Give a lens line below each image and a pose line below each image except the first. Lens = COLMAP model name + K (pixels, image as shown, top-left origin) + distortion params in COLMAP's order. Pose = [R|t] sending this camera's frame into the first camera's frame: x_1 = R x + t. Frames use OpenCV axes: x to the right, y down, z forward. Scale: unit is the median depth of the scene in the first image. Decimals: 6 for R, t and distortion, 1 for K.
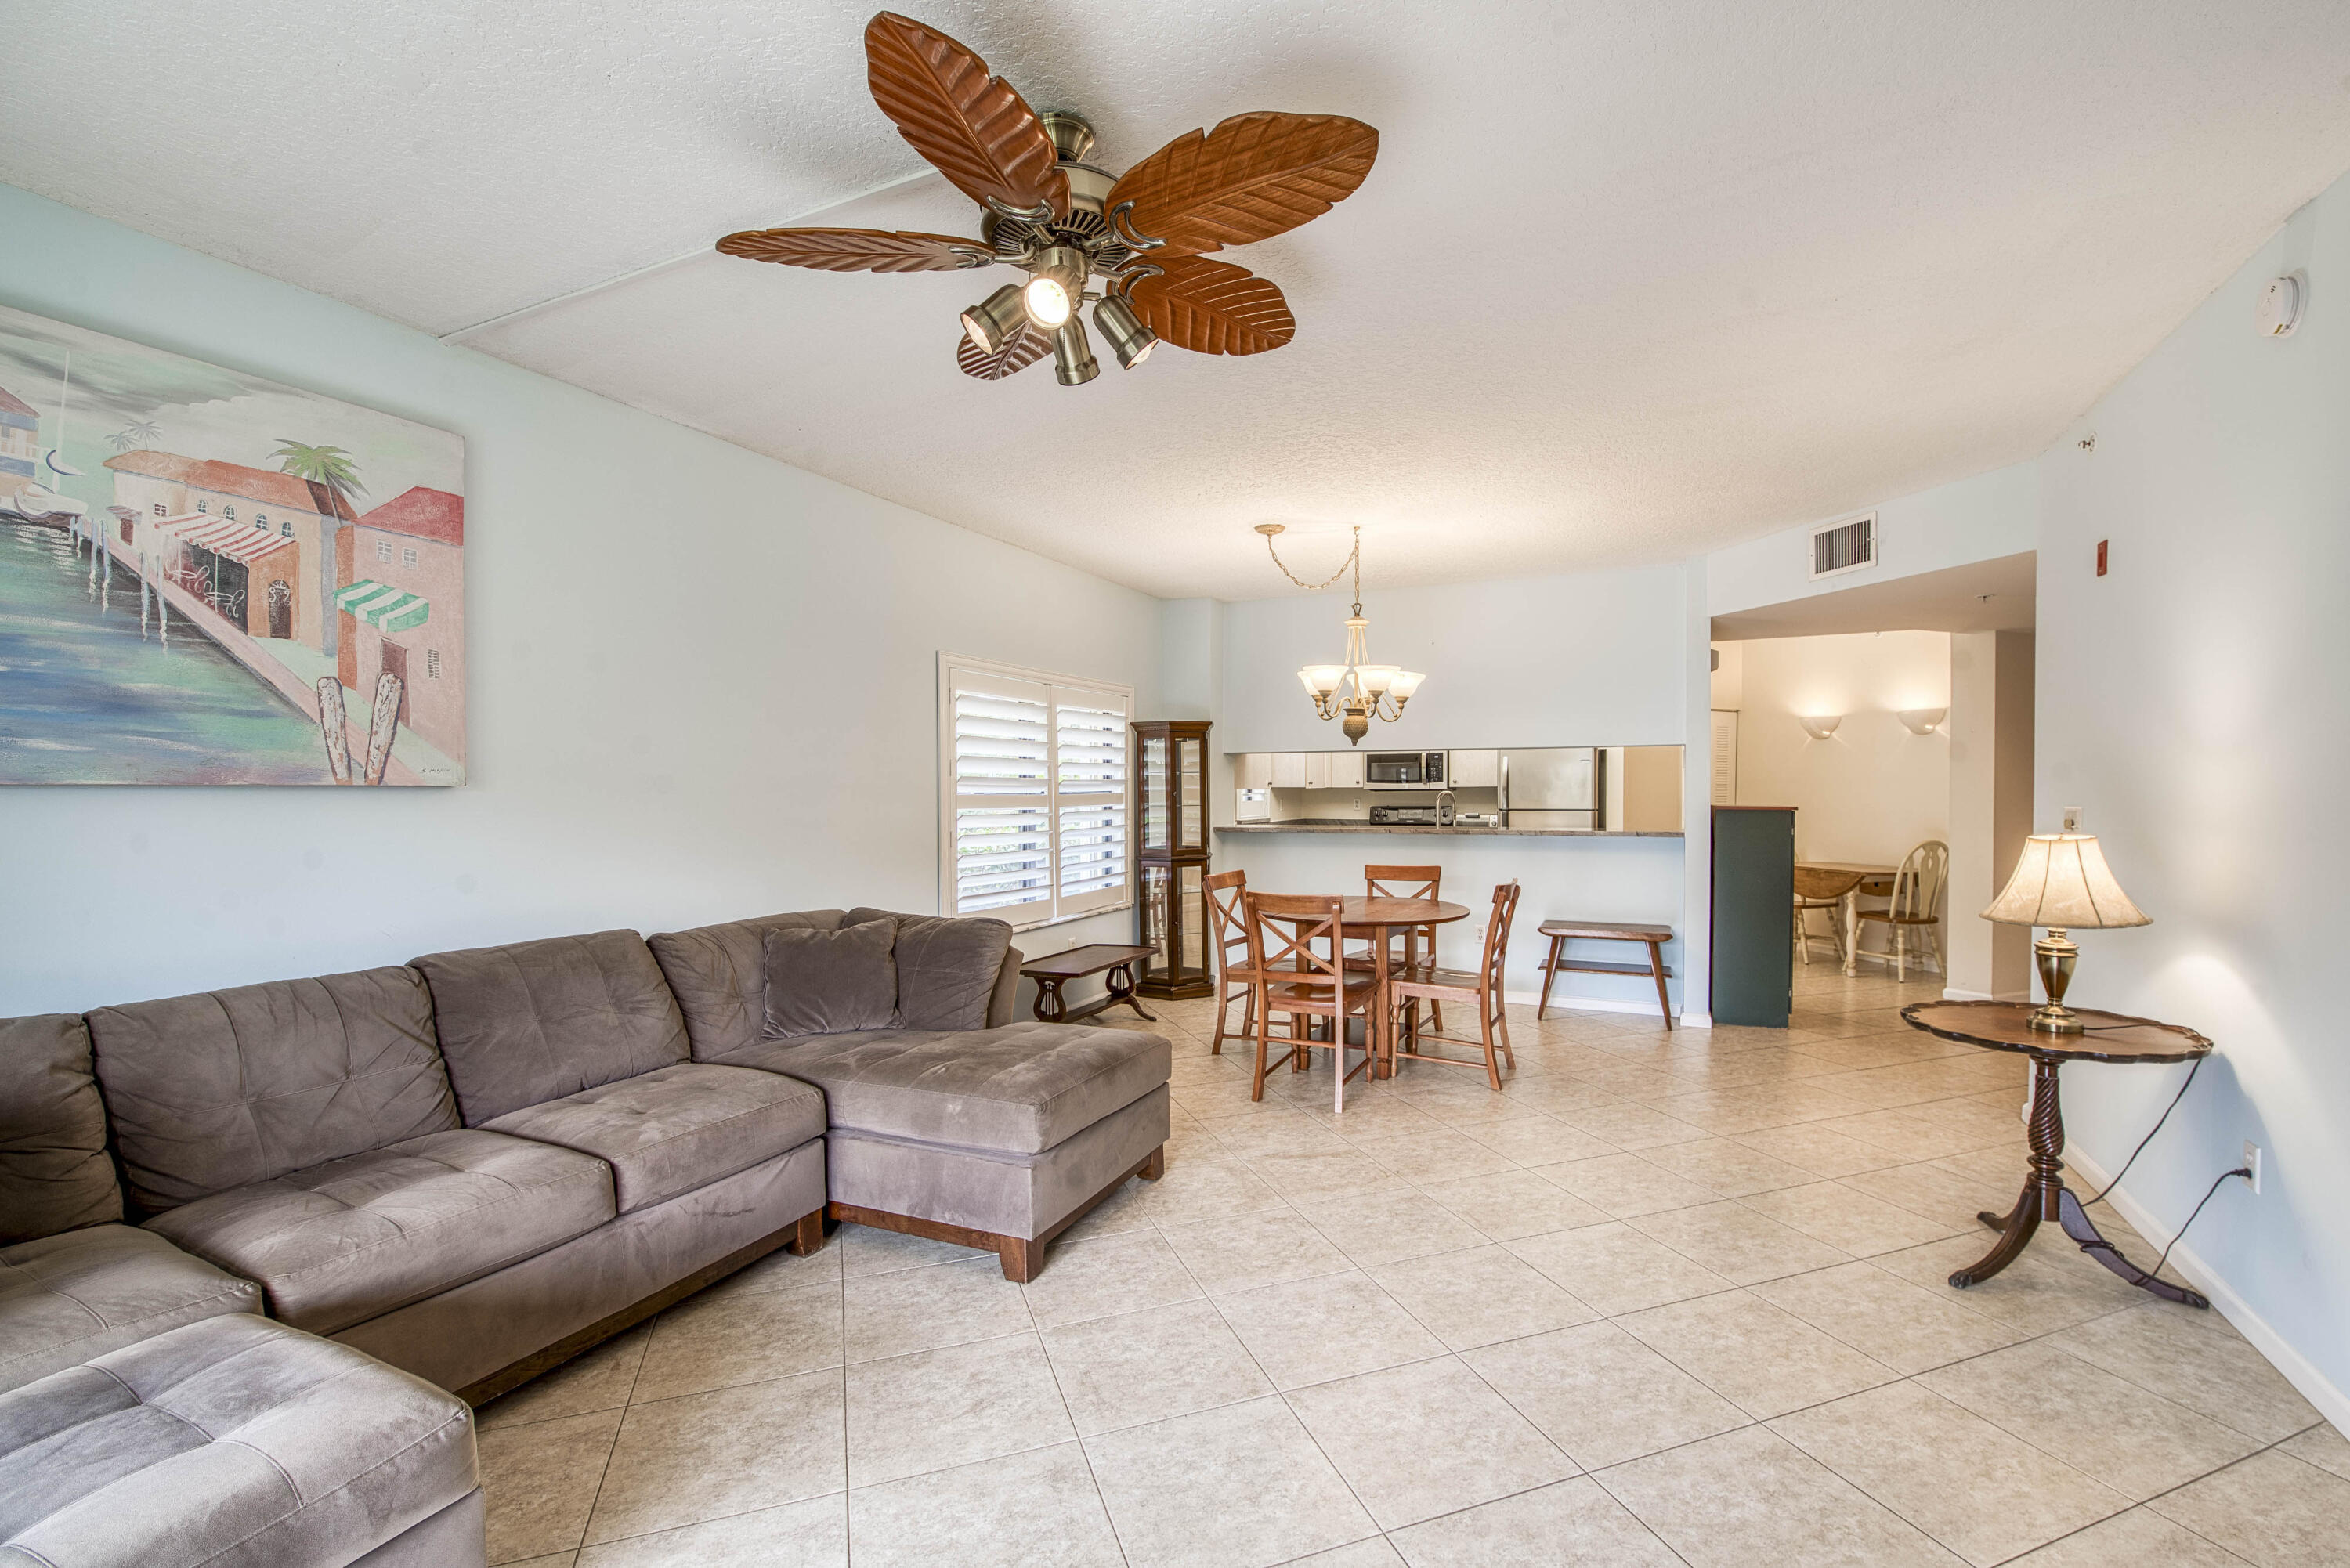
lens RADIAL K [[1003.5, 0, 1203.8], [0, 1003.5, 802.1], [0, 0, 1]] dist [-0.004990, -0.008077]
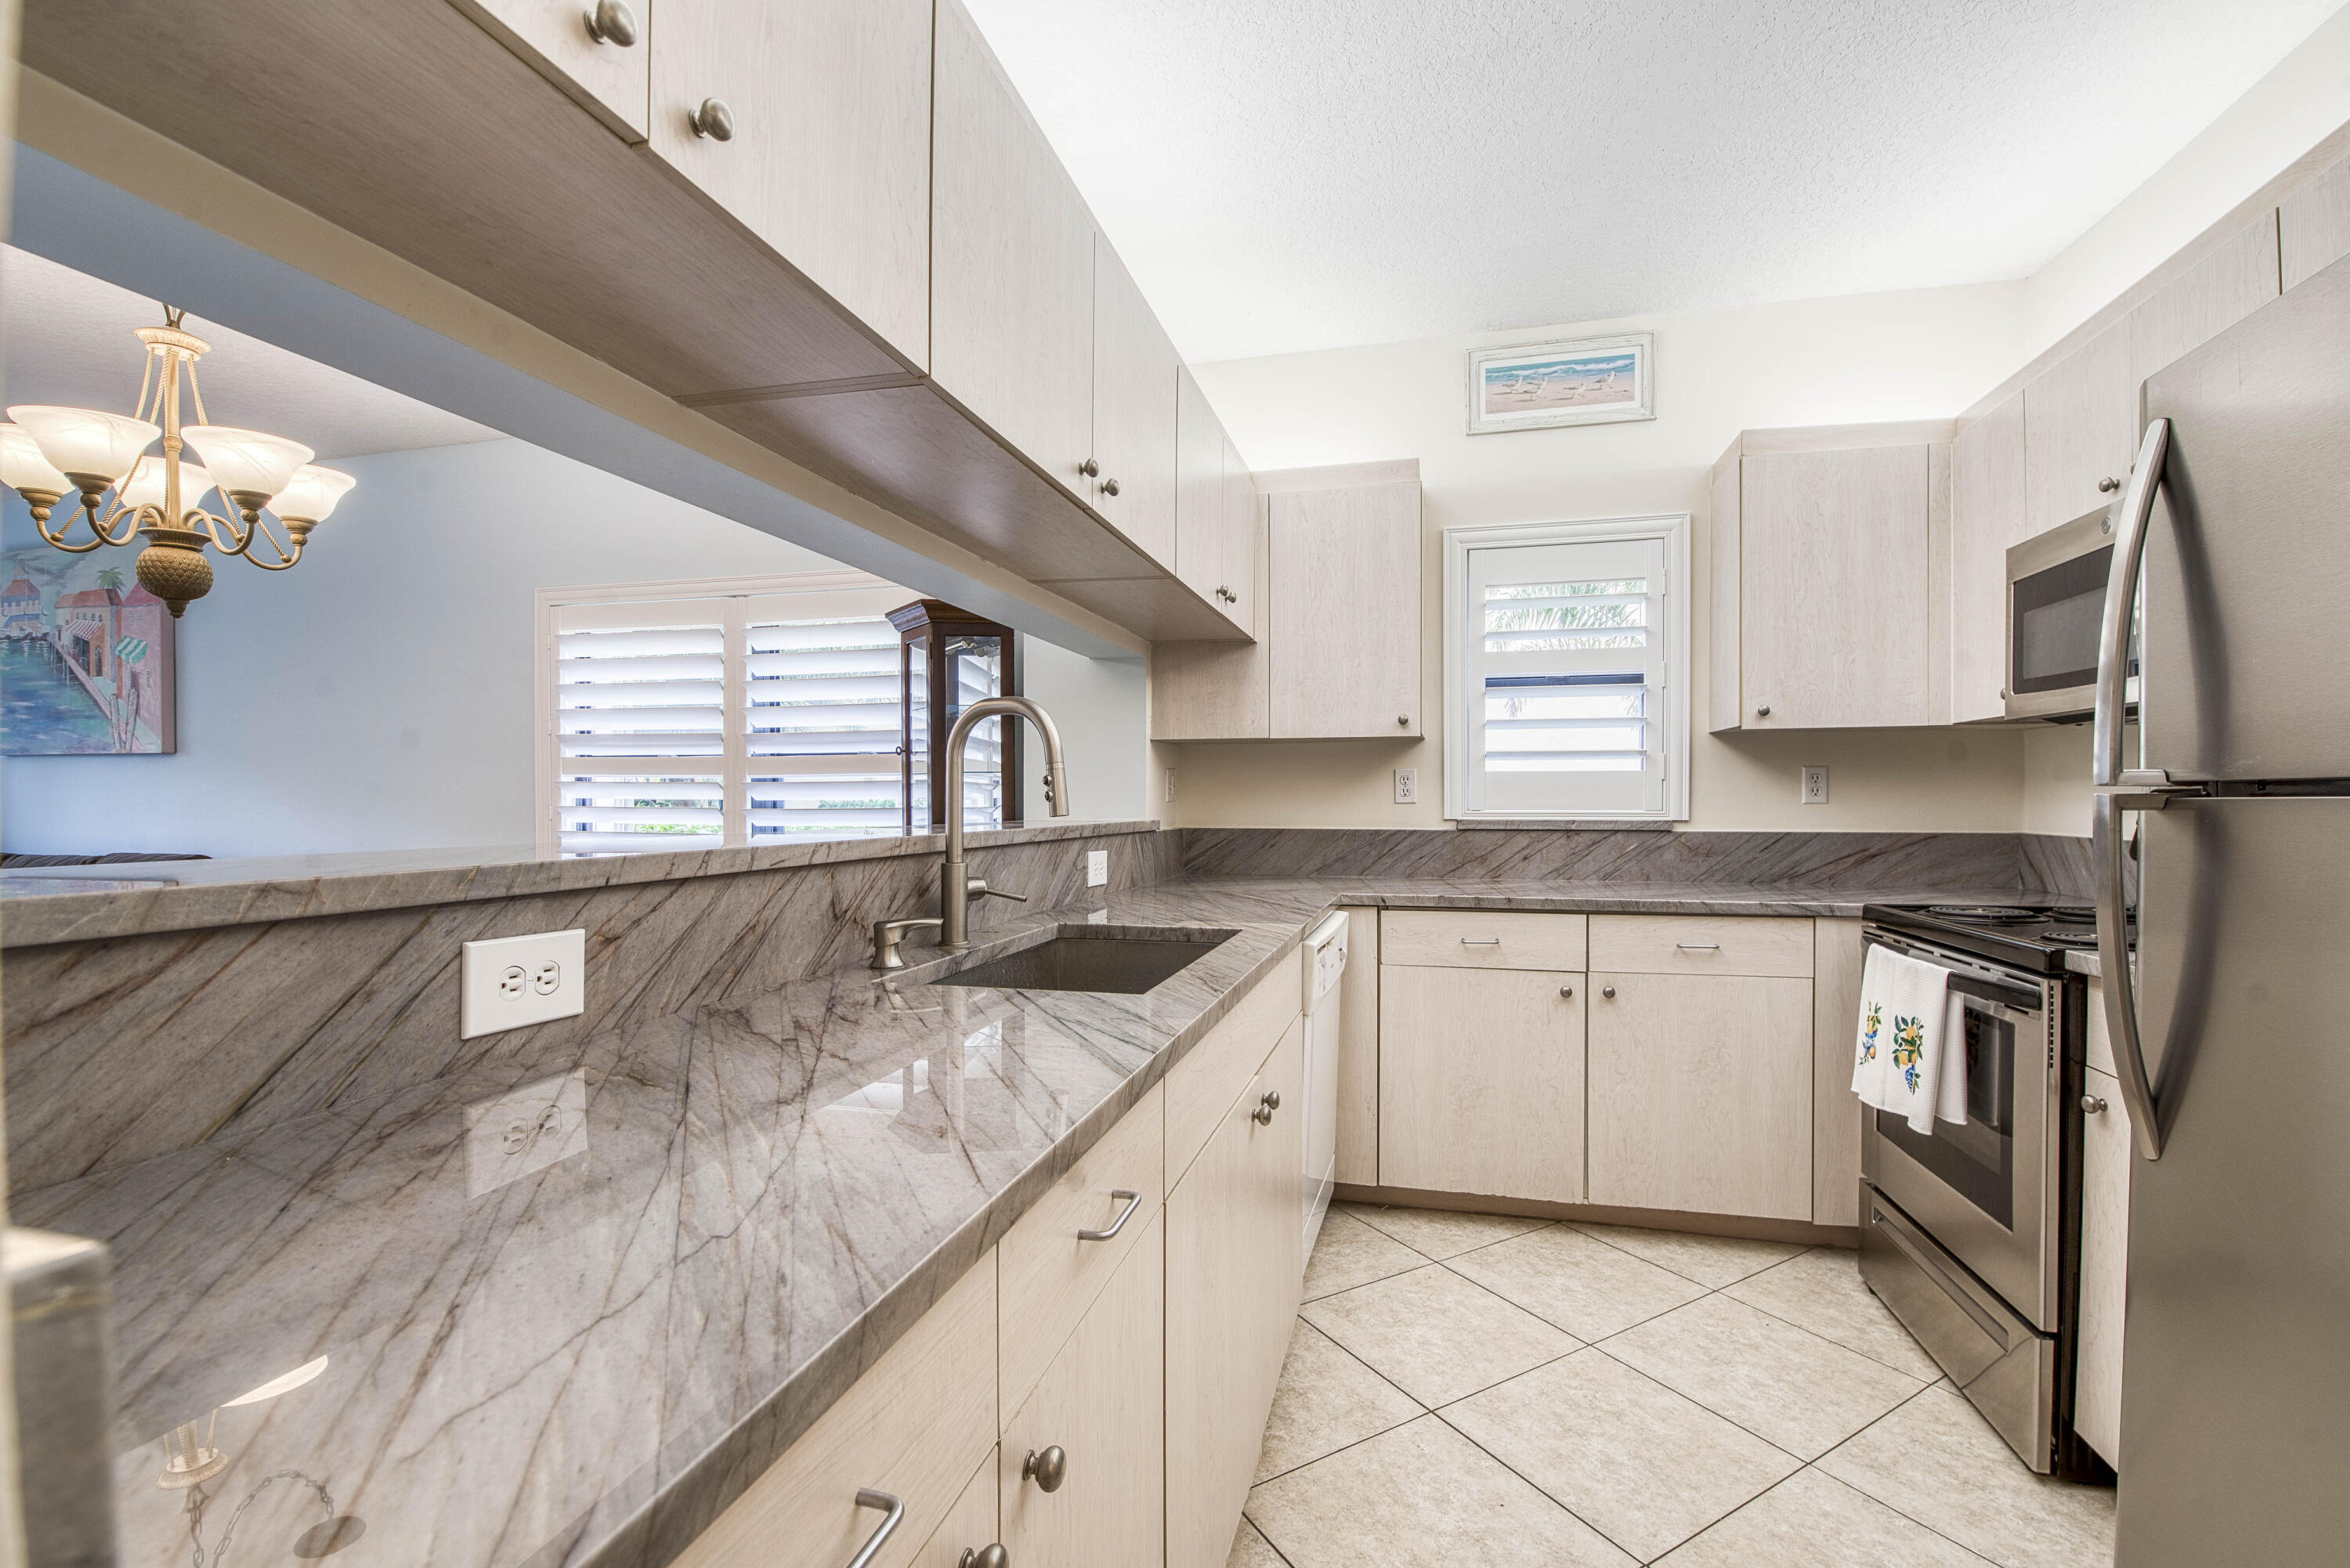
lens RADIAL K [[1003.5, 0, 1186.9], [0, 1003.5, 805.5], [0, 0, 1]] dist [-0.004990, -0.008077]
pose [[0.194403, 0.012914, -0.980837, 0.604526], [-0.013162, 0.999858, 0.010556, 0.015982], [0.980833, 0.010857, 0.194545, 1.220831]]
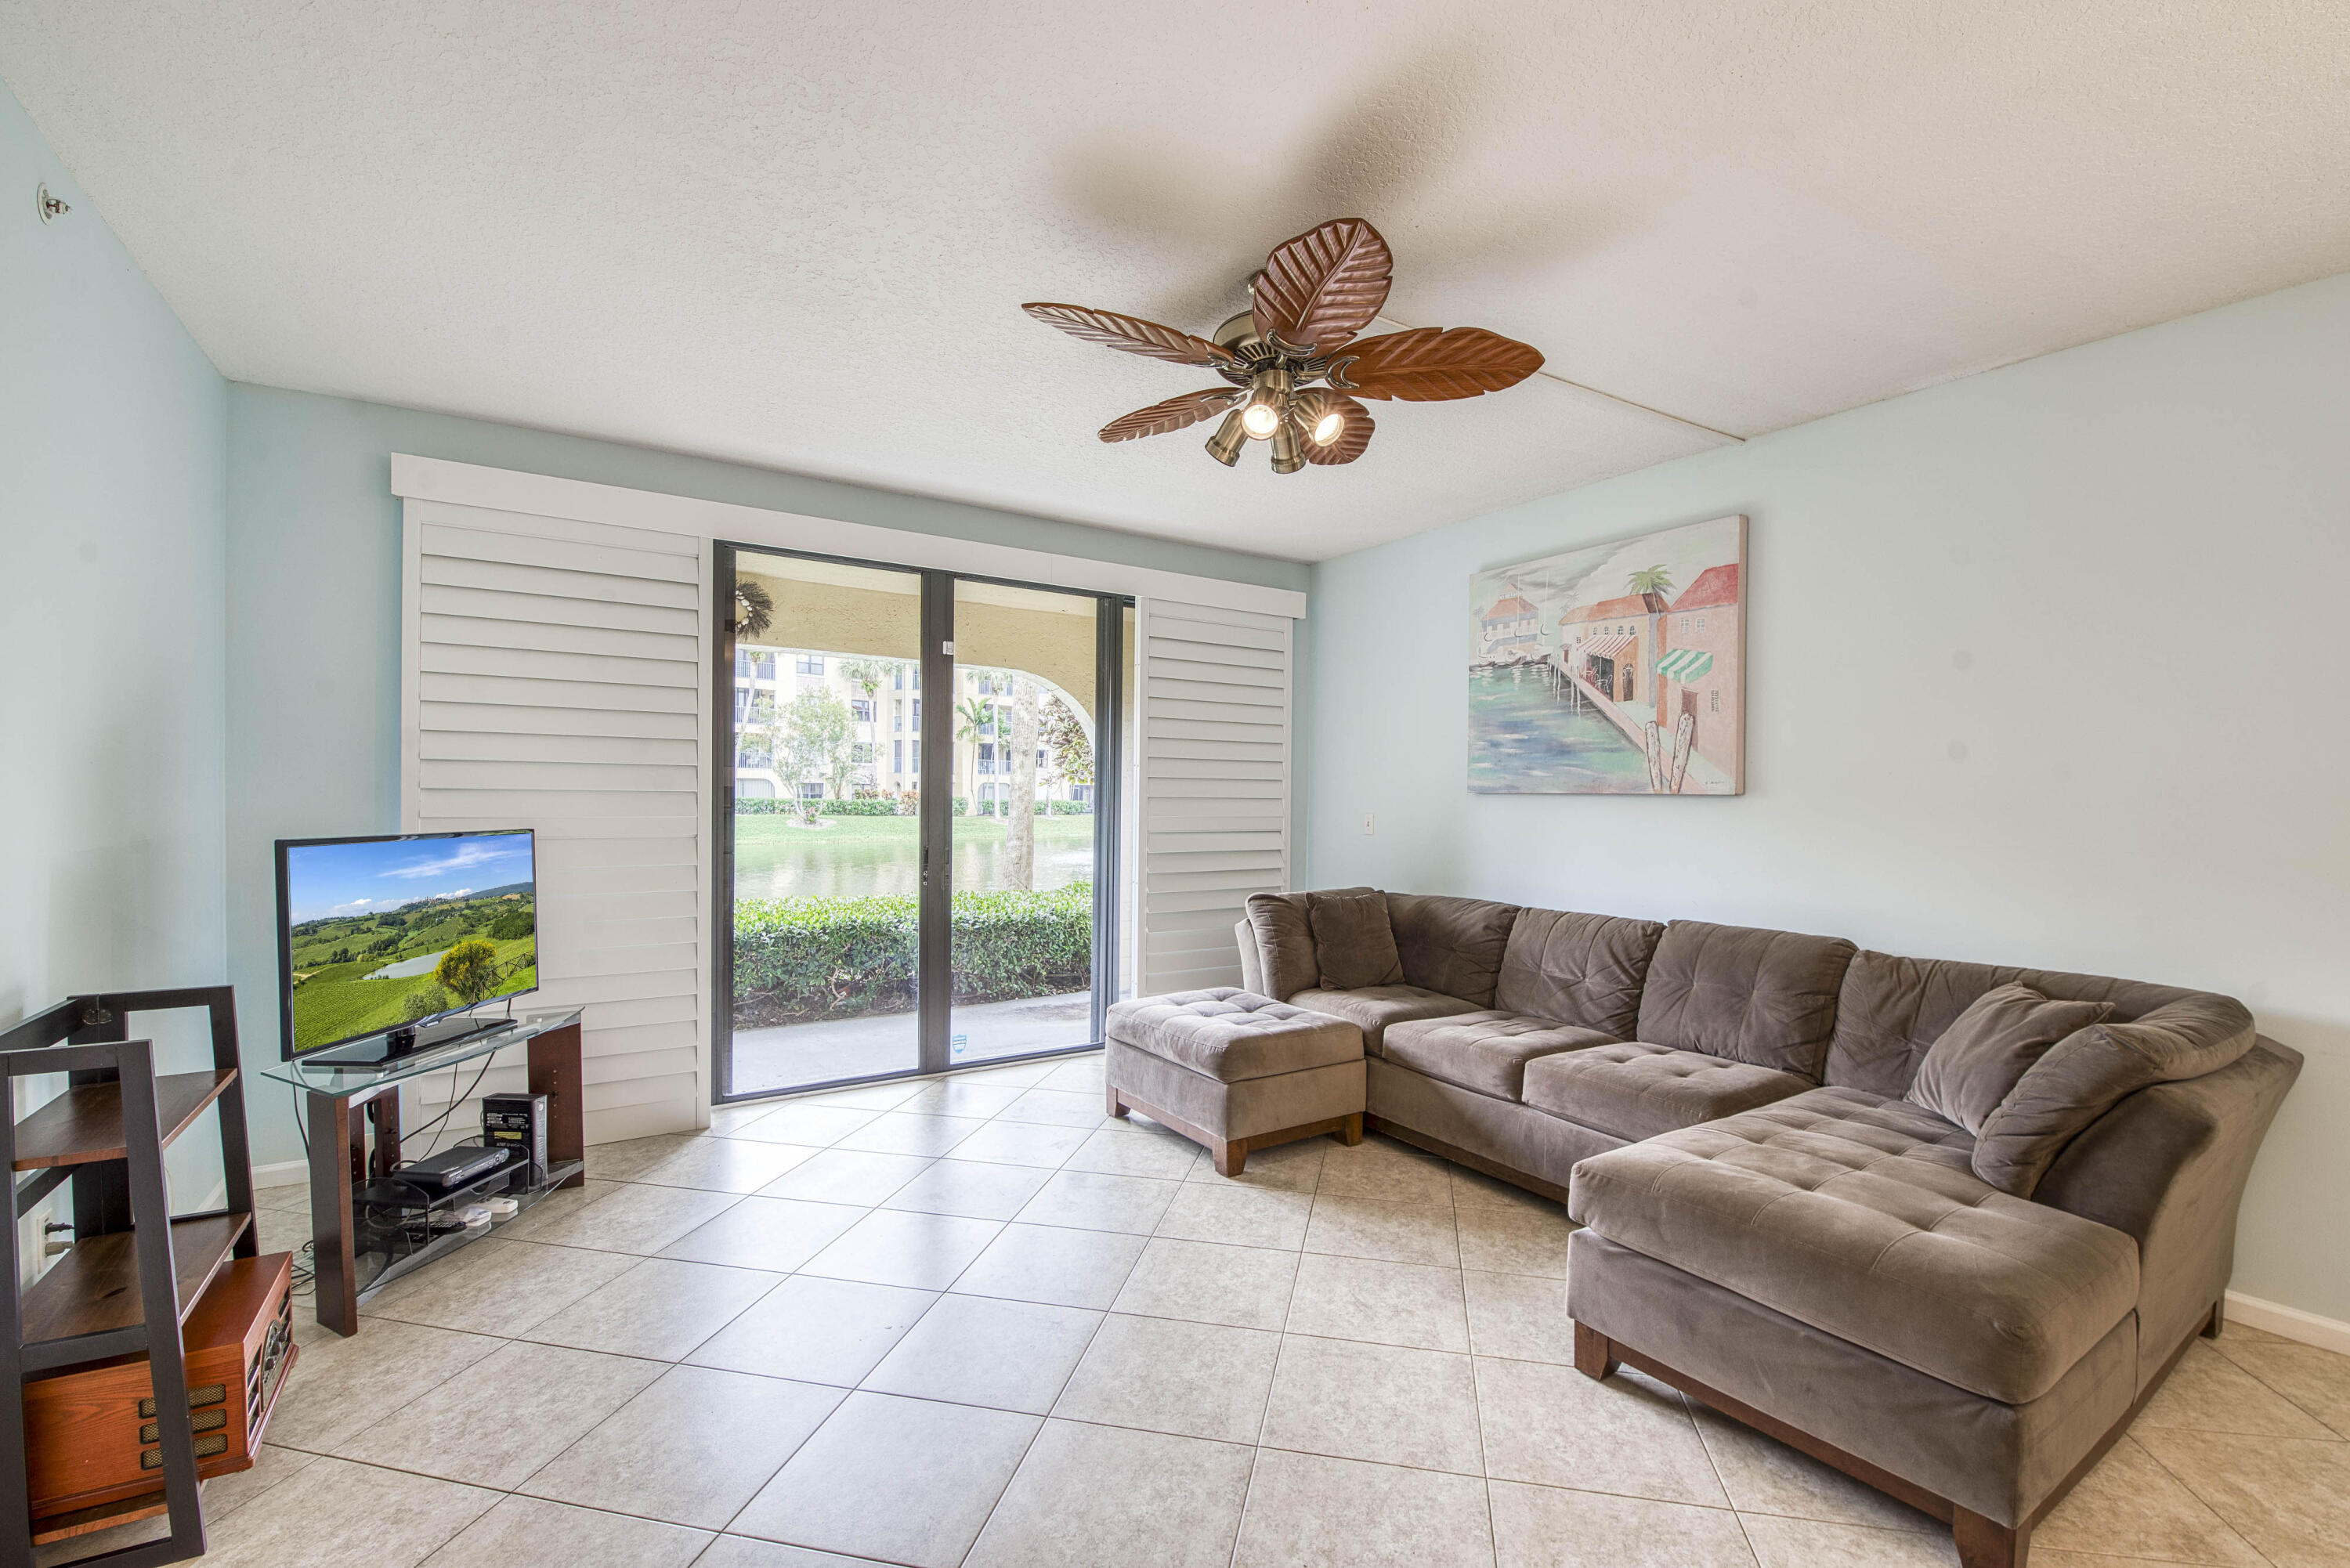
lens RADIAL K [[1003.5, 0, 1194.7], [0, 1003.5, 804.7], [0, 0, 1]] dist [-0.004990, -0.008077]
pose [[-0.525955, 0.007075, -0.850483, 0.358412], [-0.018550, 0.999632, 0.019787, -0.008504], [0.850310, 0.026183, -0.525630, 0.572429]]
